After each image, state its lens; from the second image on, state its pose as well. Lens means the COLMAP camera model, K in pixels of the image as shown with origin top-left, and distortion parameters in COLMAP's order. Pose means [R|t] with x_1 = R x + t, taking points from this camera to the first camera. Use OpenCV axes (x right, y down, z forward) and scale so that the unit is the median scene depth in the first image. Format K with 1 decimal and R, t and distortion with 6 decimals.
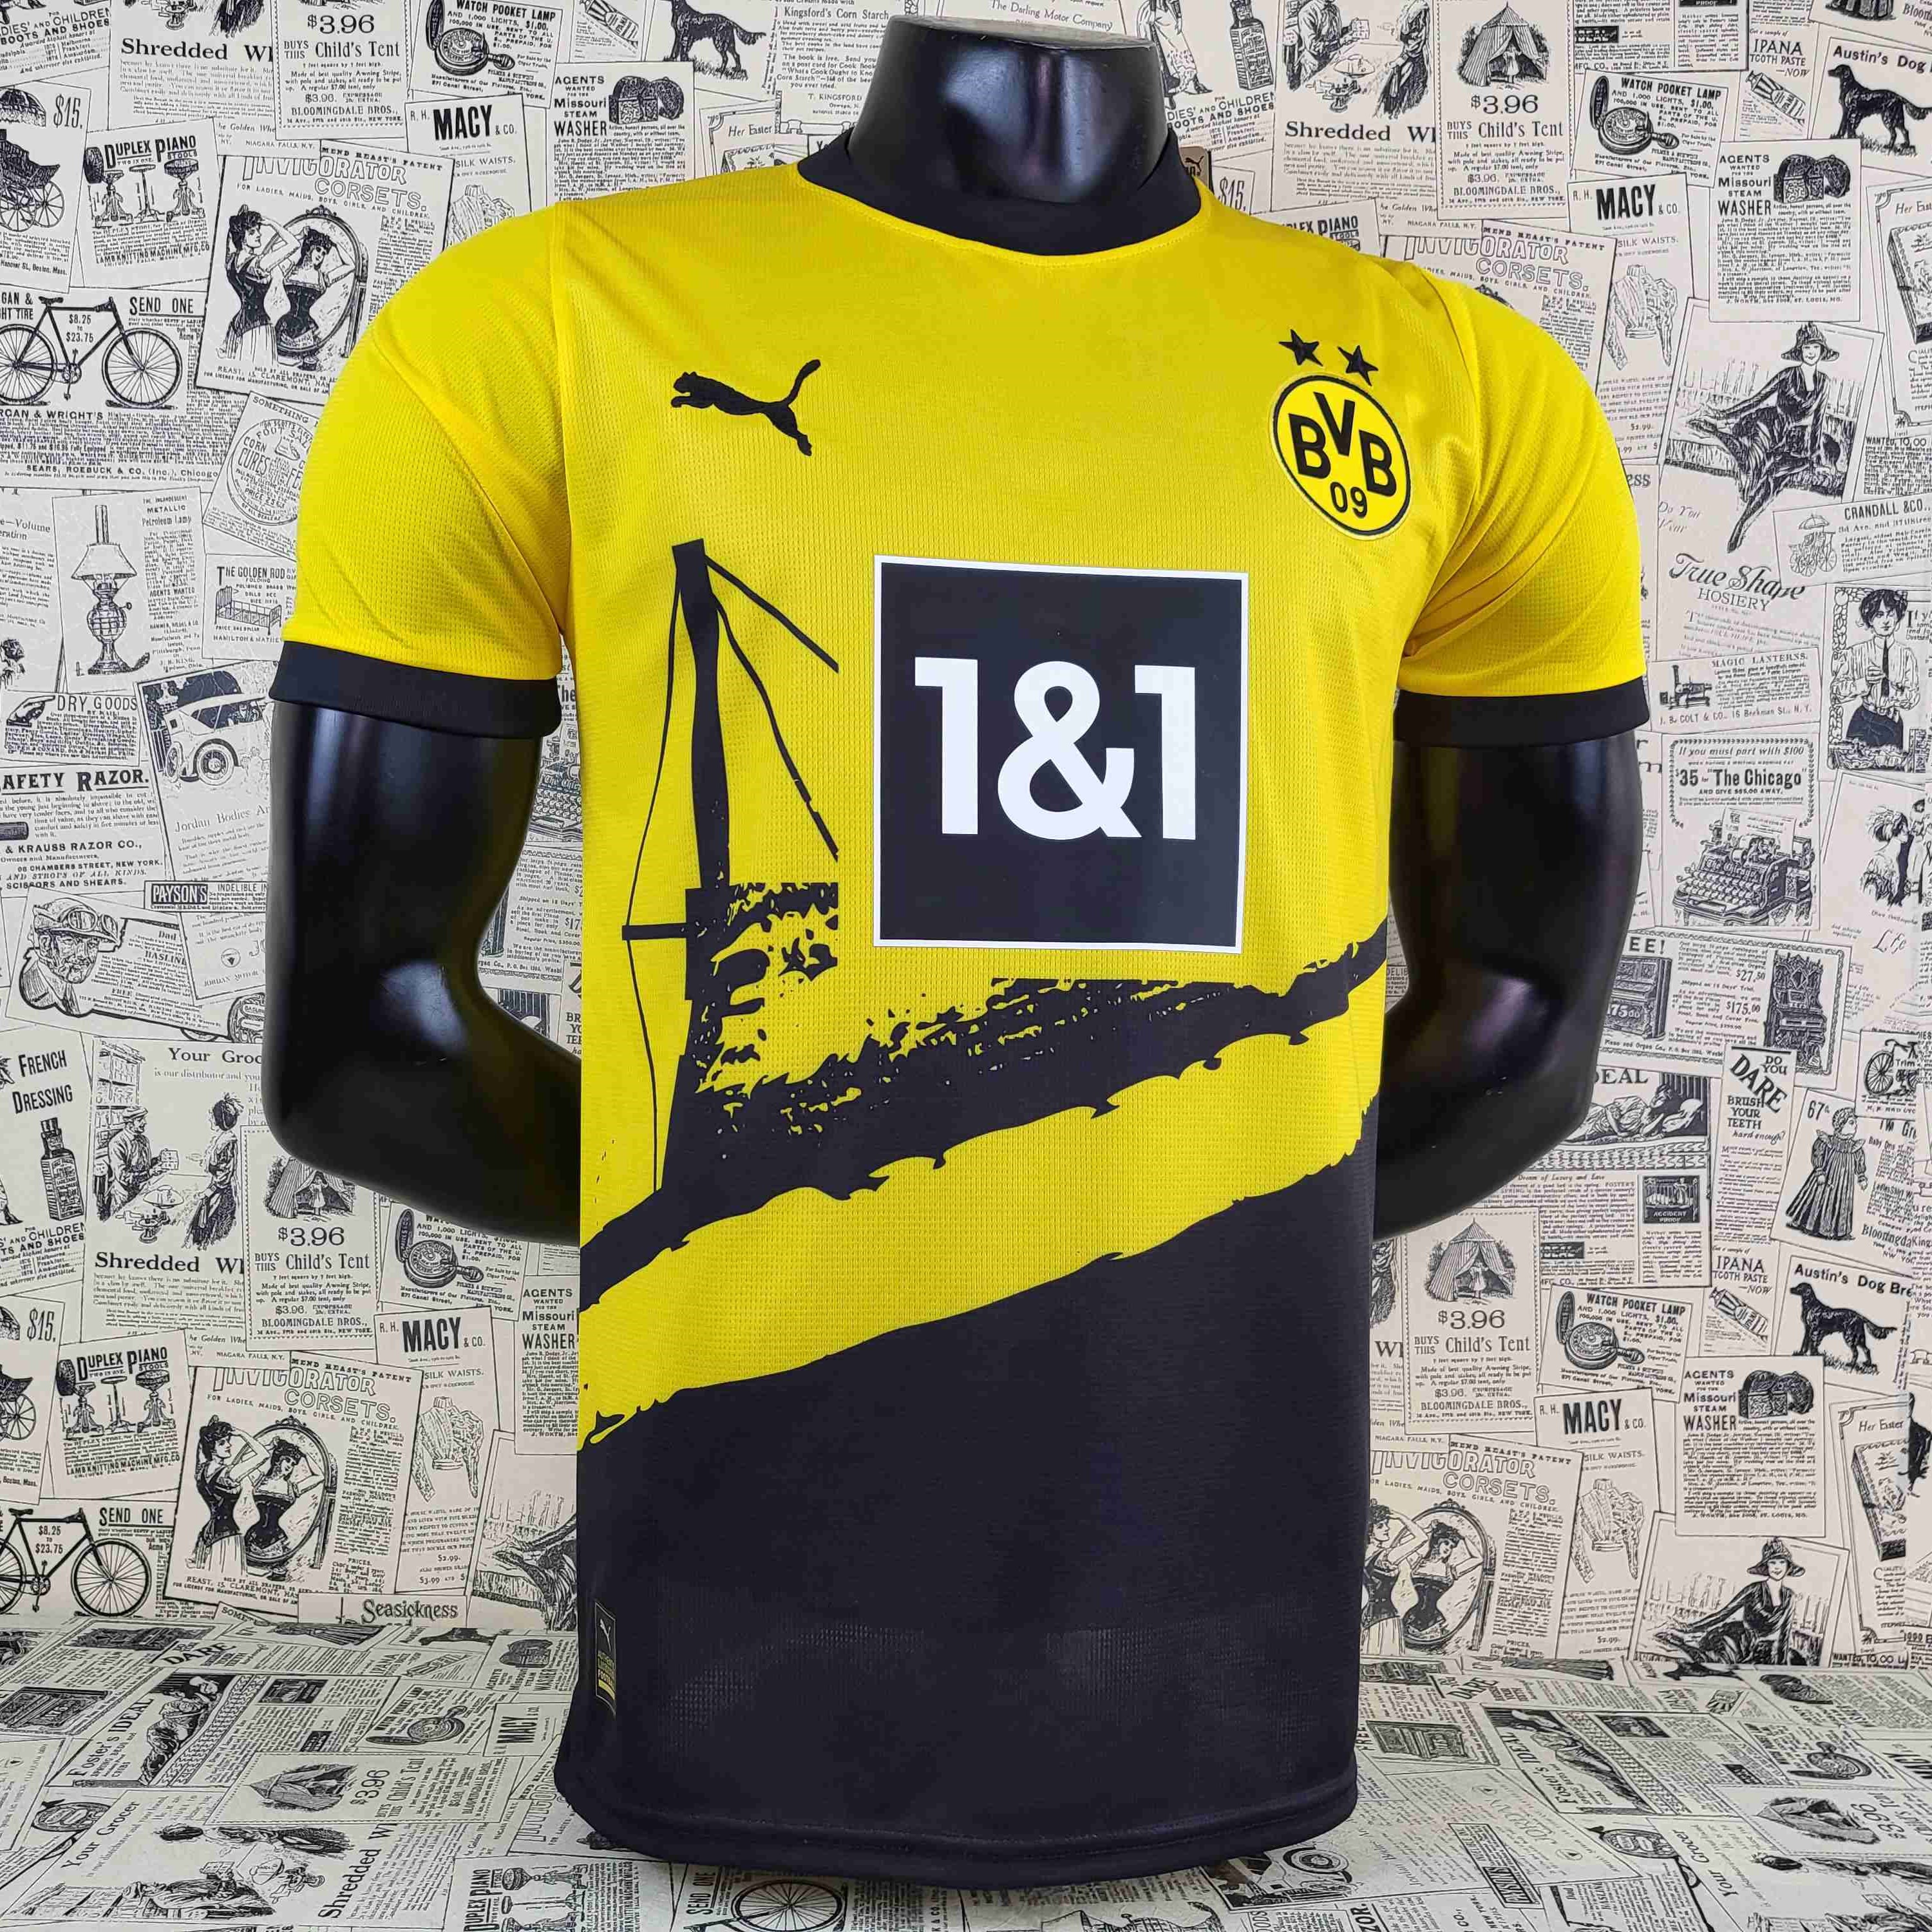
lens RADIAL K [[1924.8, 0, 947.6], [0, 1924.8, 949.2], [0, 0, 1]] dist [0.064910, 0.000000]
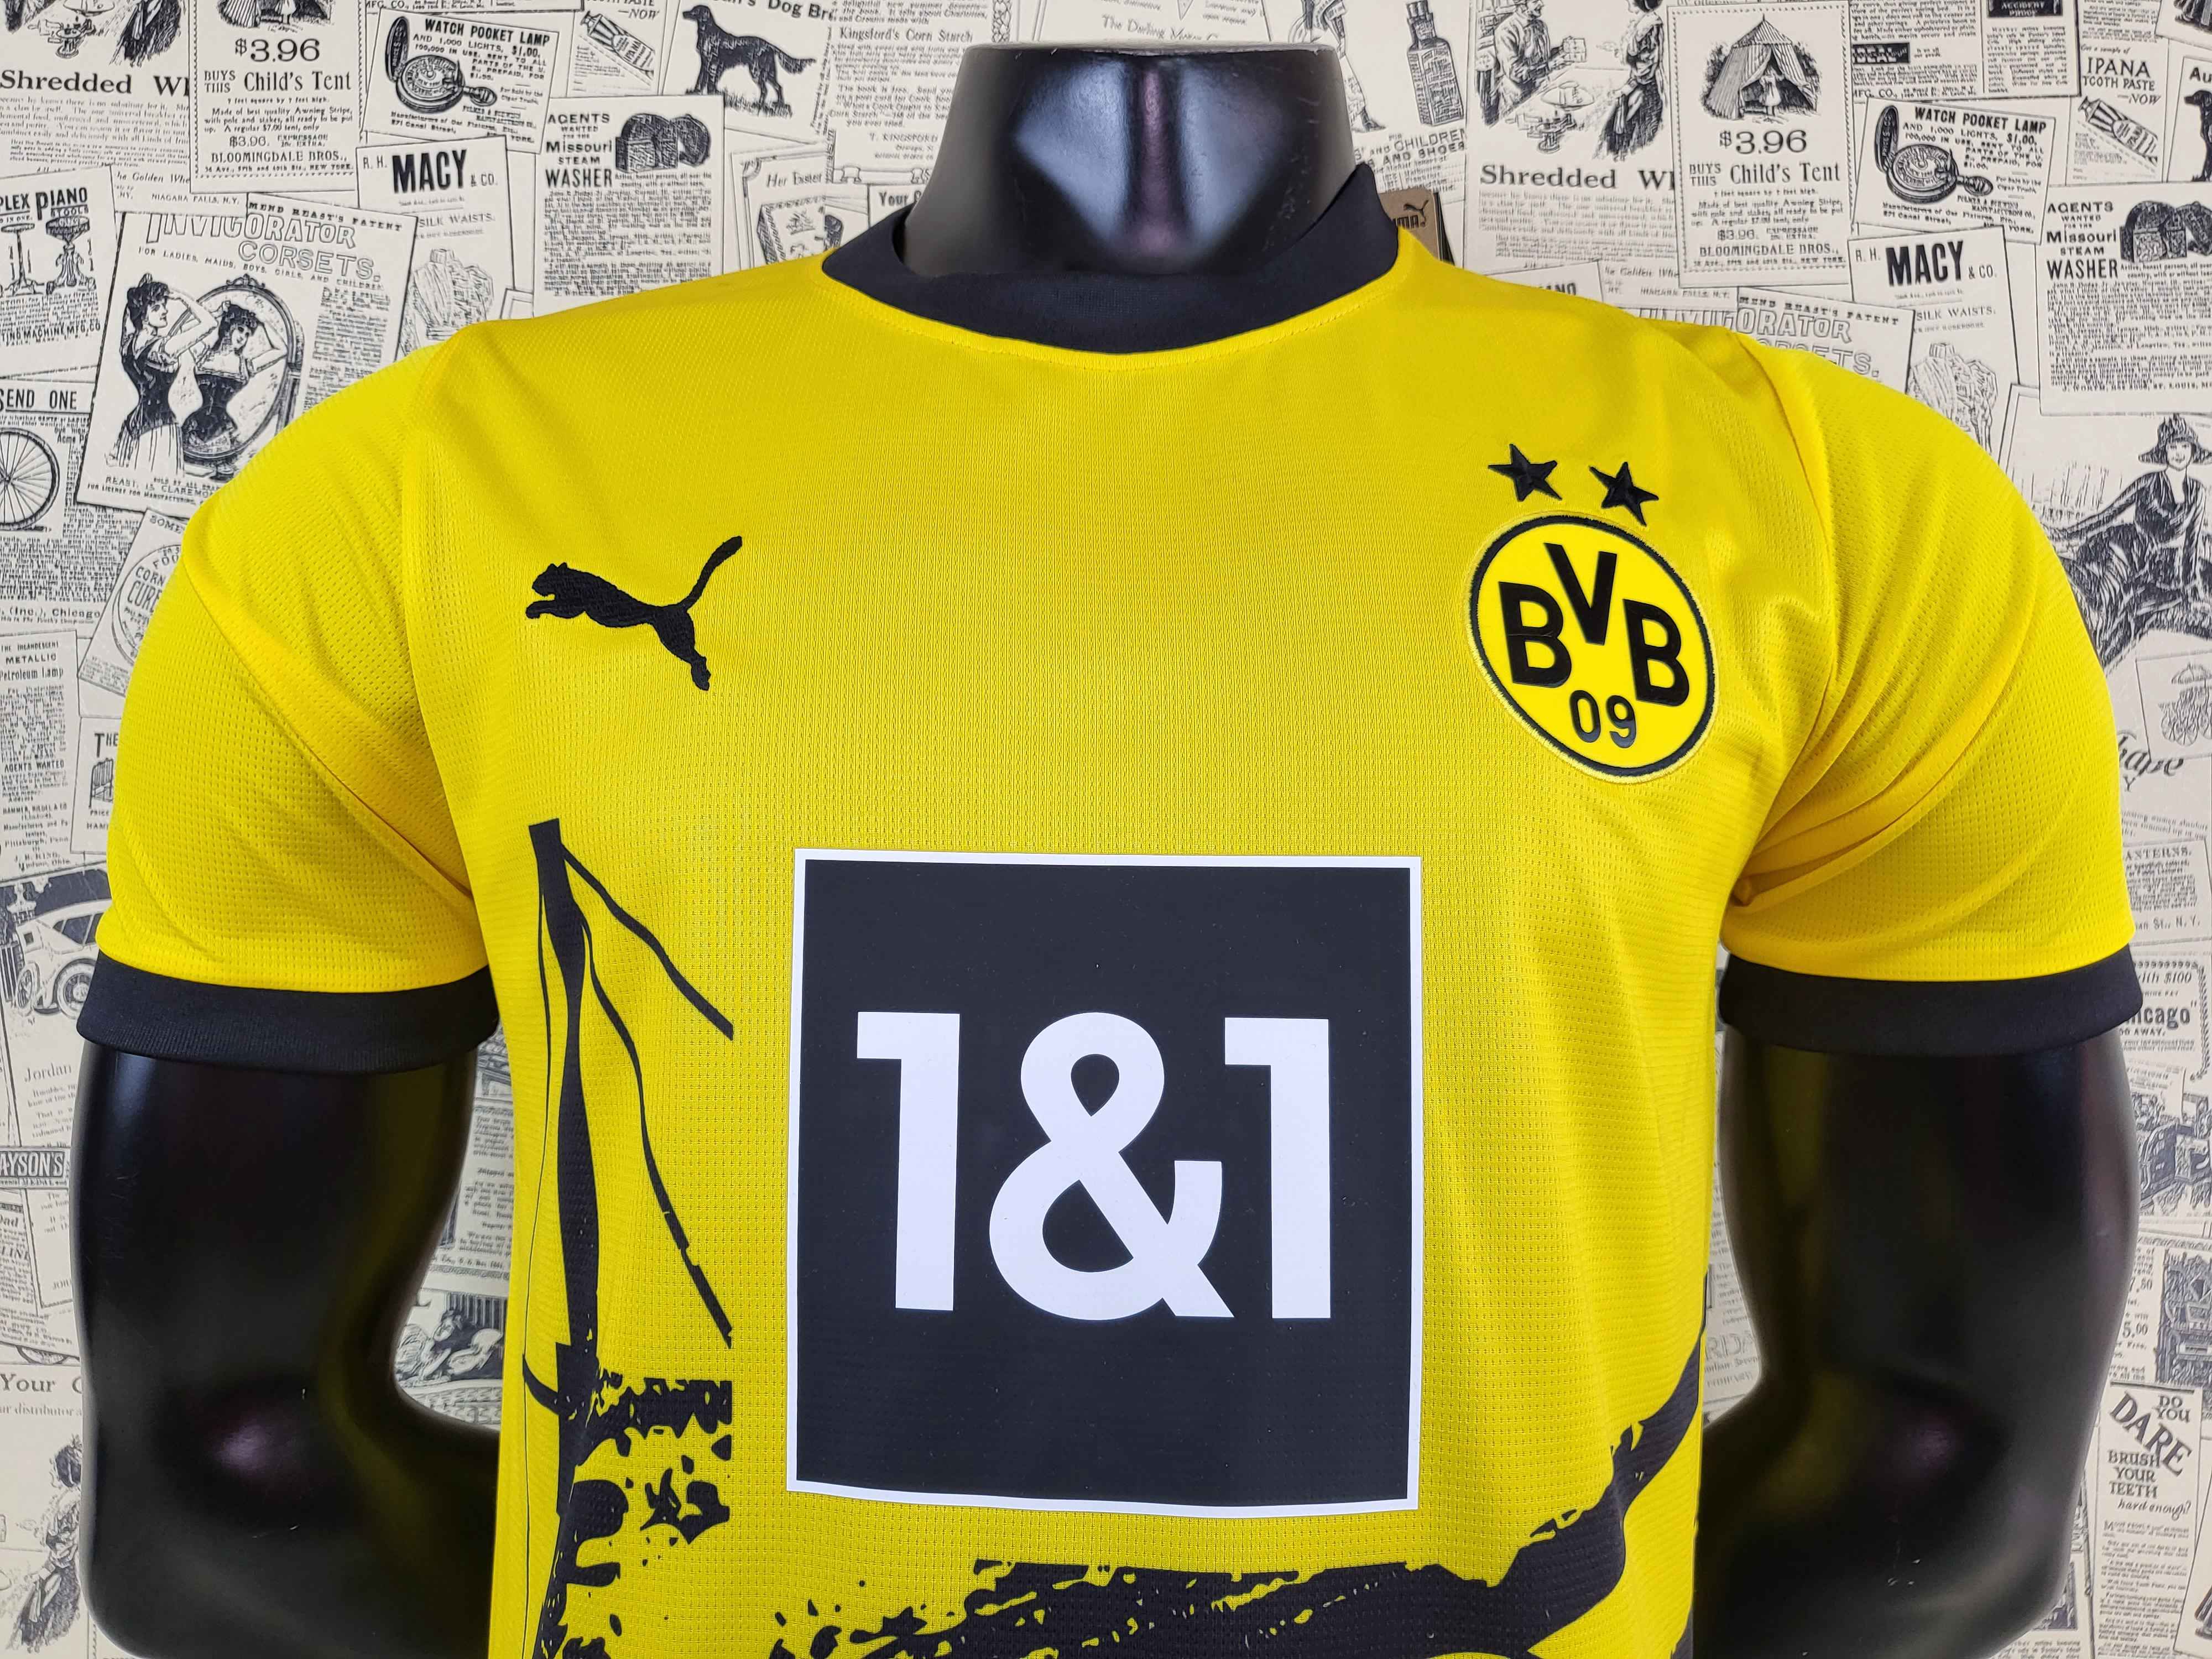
lens RADIAL K [[1670.4, 0, 1090.6], [0, 1670.4, 837.3], [0, 0, 1]] dist [0.027976, 0.031538]
pose [[0.999890, 0.000095, -0.014860, 0.027673], [-0.000886, 0.998581, -0.053246, -0.120076], [0.014833, 0.053254, 0.998471, 0.341300]]
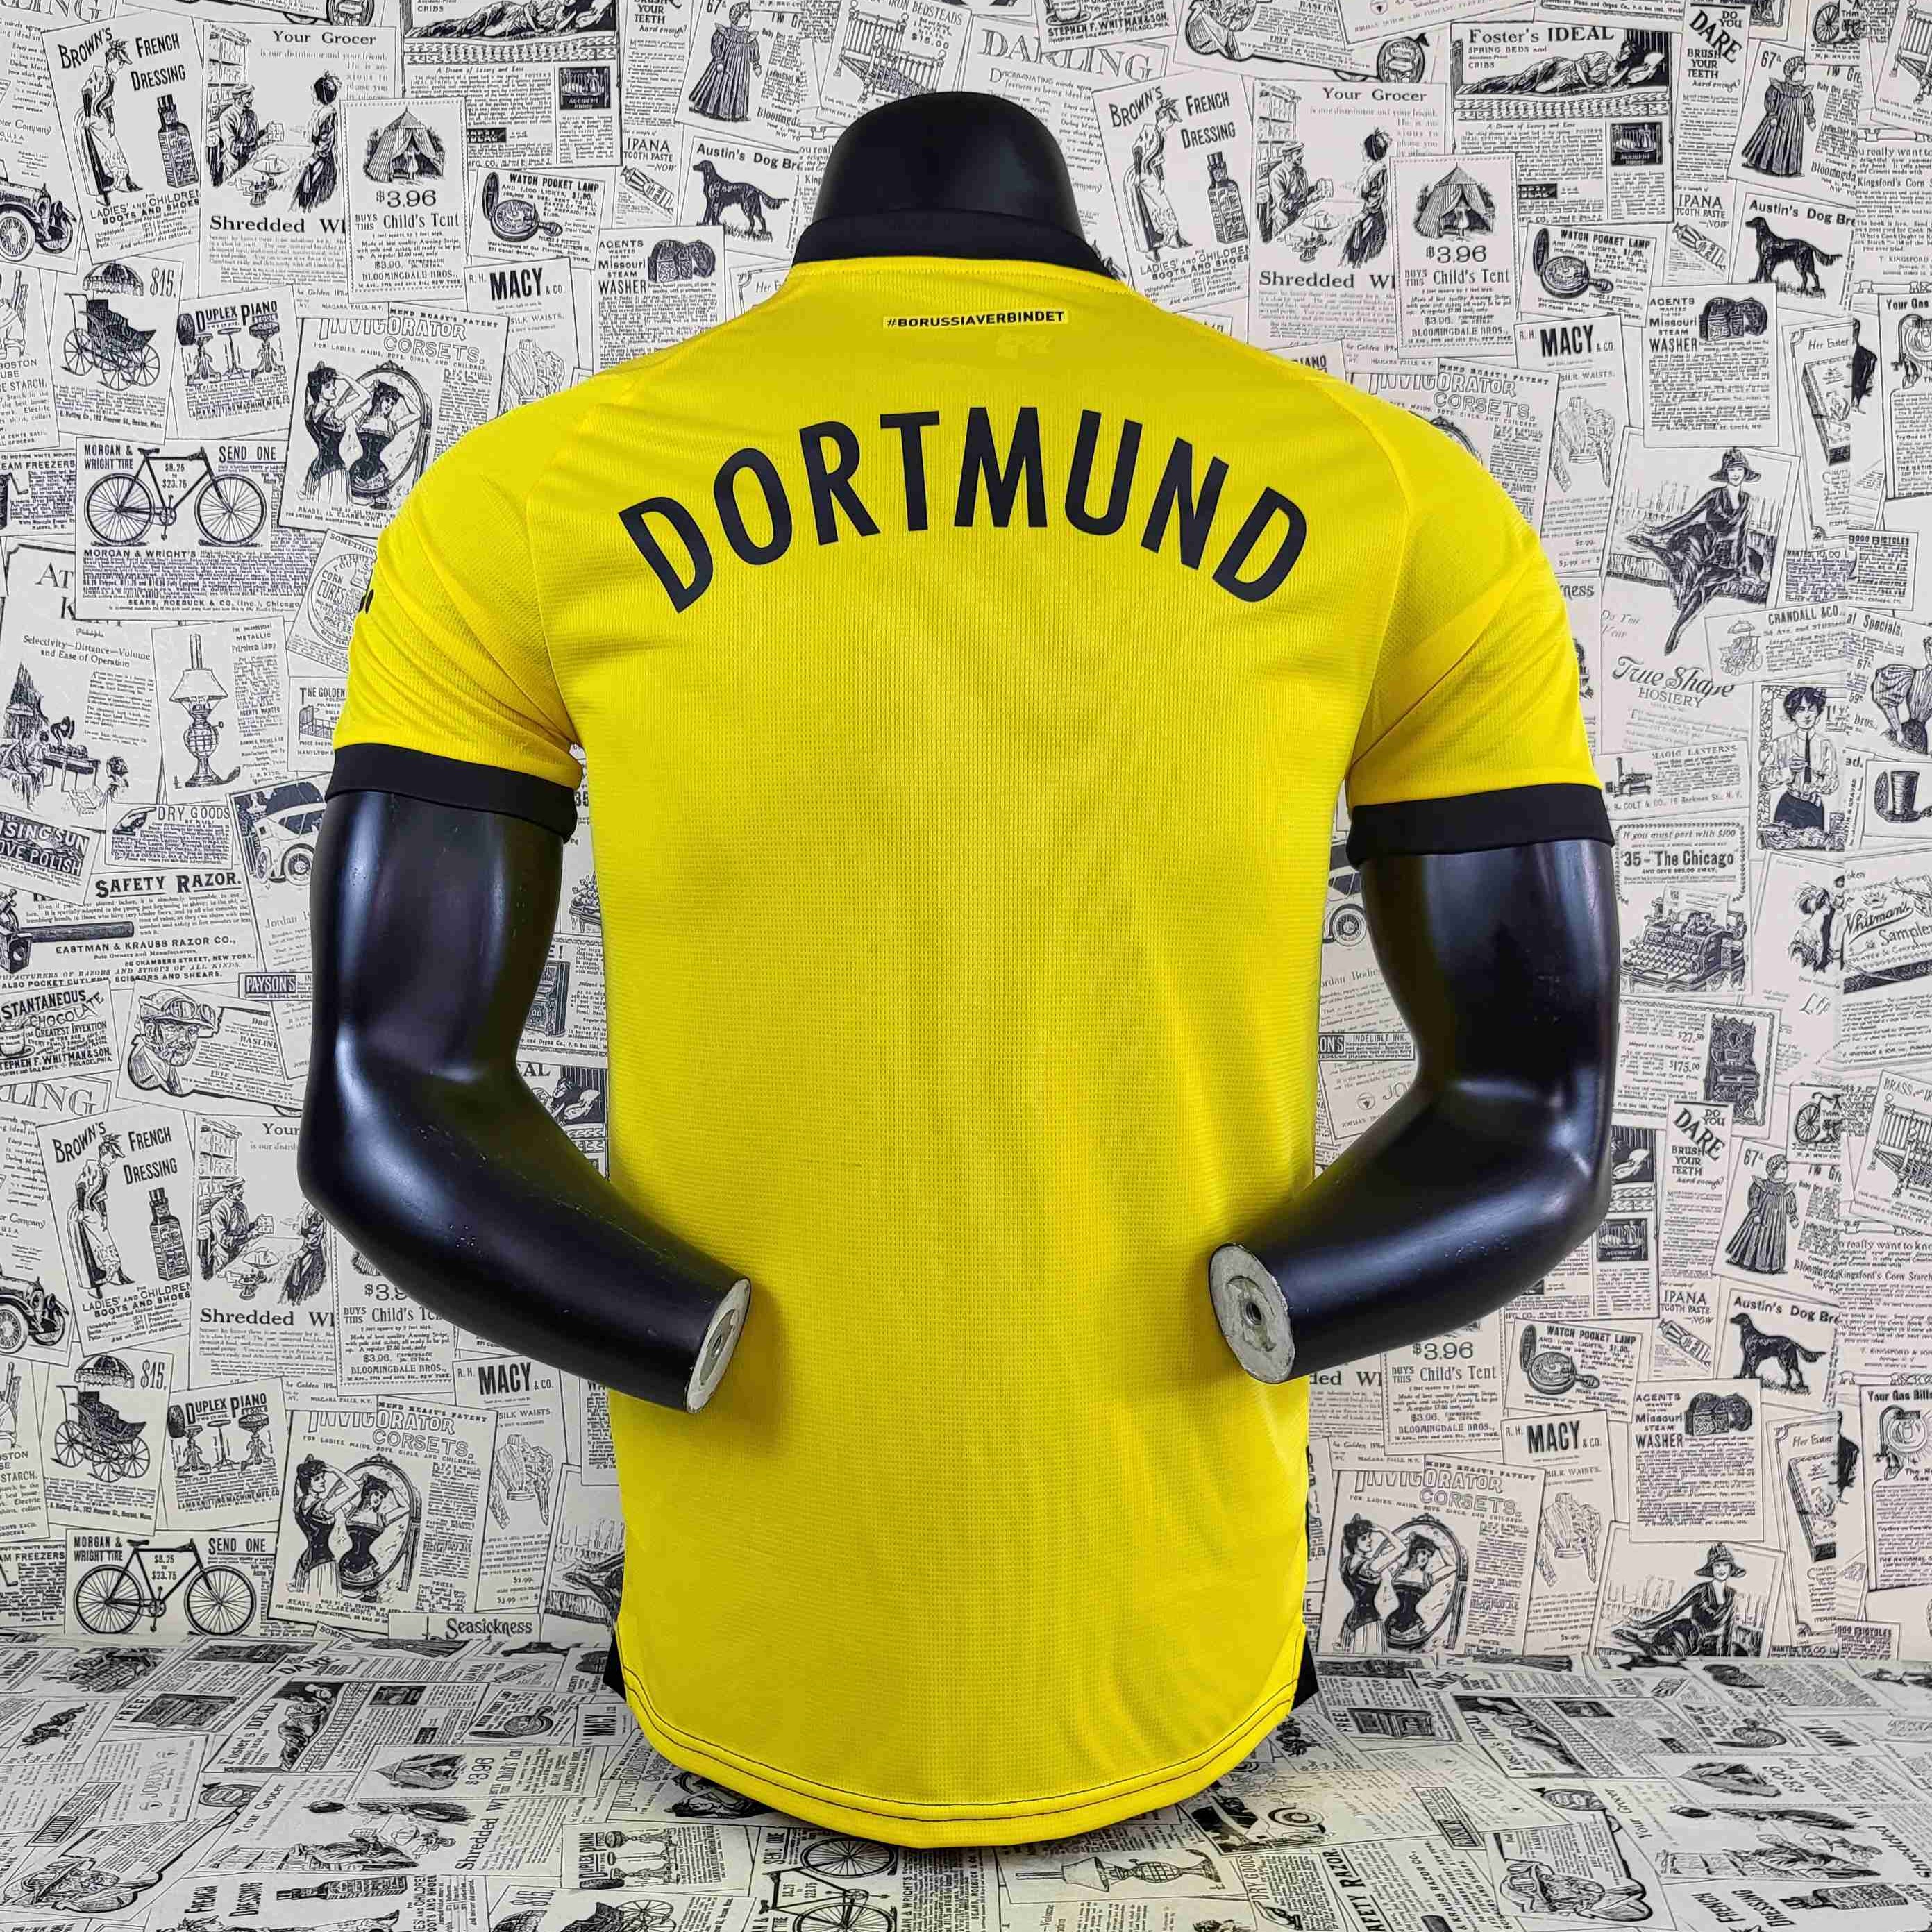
lens RADIAL K [[2067.0, 0, 951.3], [0, 2067.0, 963.2], [0, 0, 1]] dist [0.065837, 0.000000]
pose [[0.999889, -0.014897, 0.000904, -0.008475], [0.014893, 0.999880, 0.004190, -0.039406], [-0.000966, -0.004176, 0.999991, -0.184956]]
